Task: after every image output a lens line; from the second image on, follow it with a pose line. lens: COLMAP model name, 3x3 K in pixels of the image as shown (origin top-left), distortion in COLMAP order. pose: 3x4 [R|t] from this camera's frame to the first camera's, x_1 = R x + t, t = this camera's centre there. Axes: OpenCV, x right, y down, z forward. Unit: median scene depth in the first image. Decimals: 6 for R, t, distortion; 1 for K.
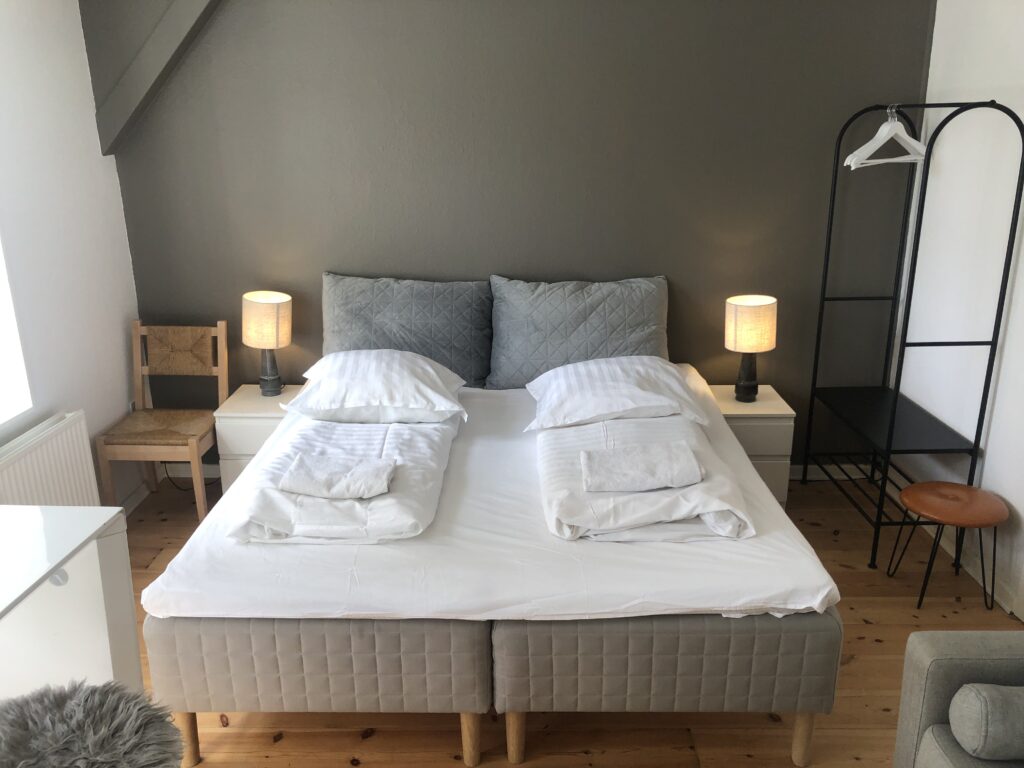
lens RADIAL K [[841.0, 0, 516.9], [0, 841.0, 390.6], [0, 0, 1]] dist [0.009588, -0.004968]
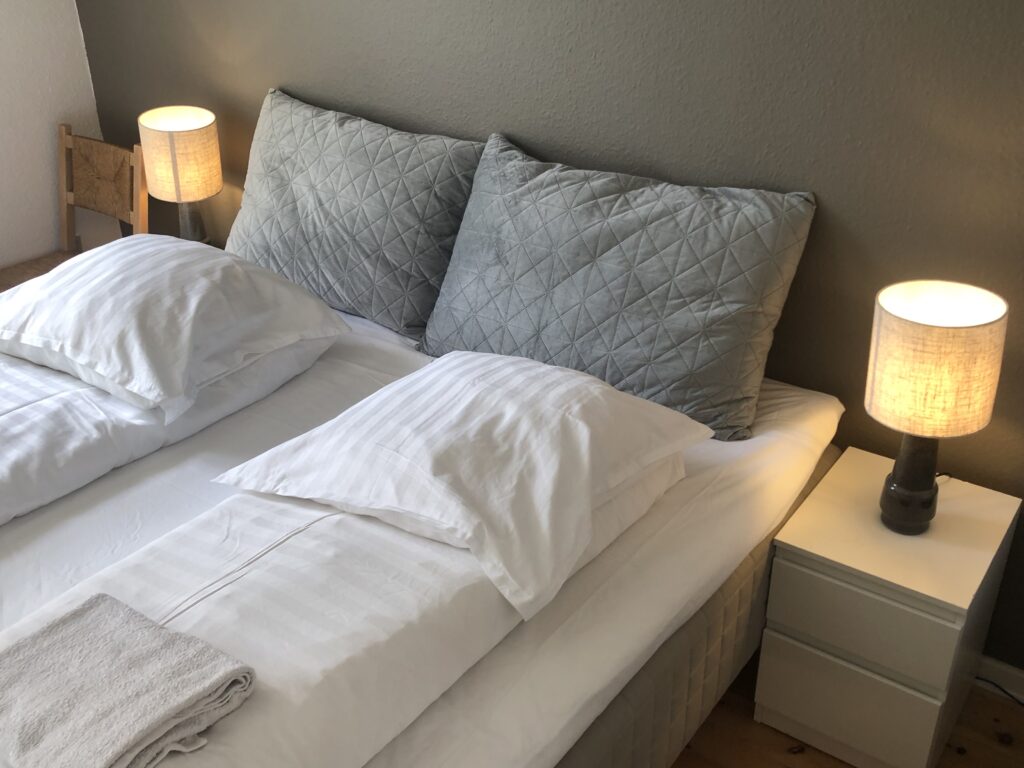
lens RADIAL K [[999.3, 0, 512.1], [0, 999.3, 421.2], [0, 0, 1]] dist [0.080493, -0.267742]
pose [[0.822057, 0.289055, -0.490581, 0.346861], [-0.179746, 0.949247, 0.258110, -0.134768], [0.540291, -0.124001, 0.832292, 0.481948]]
